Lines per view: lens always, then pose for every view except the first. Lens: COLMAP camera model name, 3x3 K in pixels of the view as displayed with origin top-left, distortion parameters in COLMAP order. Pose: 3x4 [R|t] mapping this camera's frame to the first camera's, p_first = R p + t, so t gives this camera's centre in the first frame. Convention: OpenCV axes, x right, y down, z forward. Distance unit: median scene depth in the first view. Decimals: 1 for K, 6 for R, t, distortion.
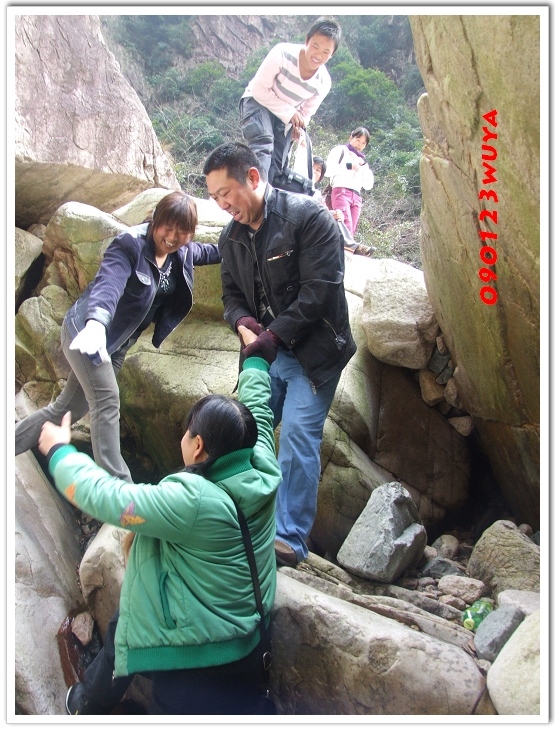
lens RADIAL K [[576.5, 0, 277.5], [0, 576.5, 365.0], [0, 0, 1]] dist [-0.159937, 0.150416]
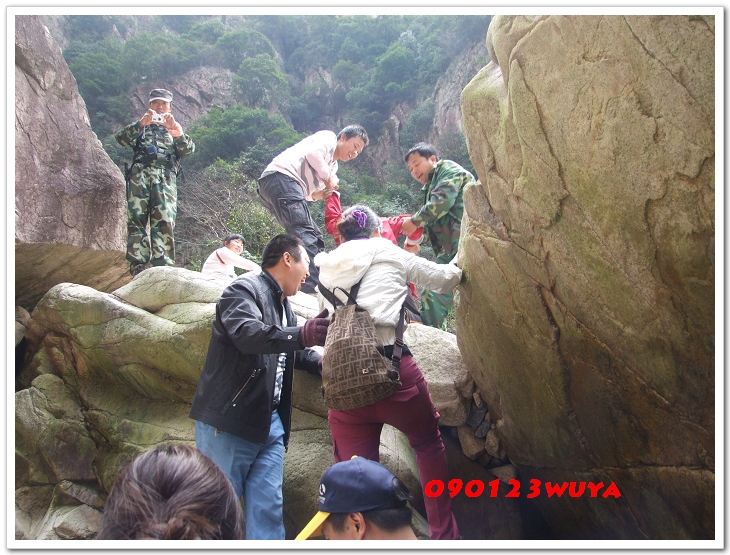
lens RADIAL K [[576.5, 0, 365.0], [0, 576.5, 277.5], [0, 0, 1]] dist [-0.159937, 0.150416]
pose [[0.967801, -0.062959, 0.243715, -0.113499], [0.119020, 0.967601, -0.222673, -0.032570], [-0.221800, 0.244510, 0.943938, -0.000825]]
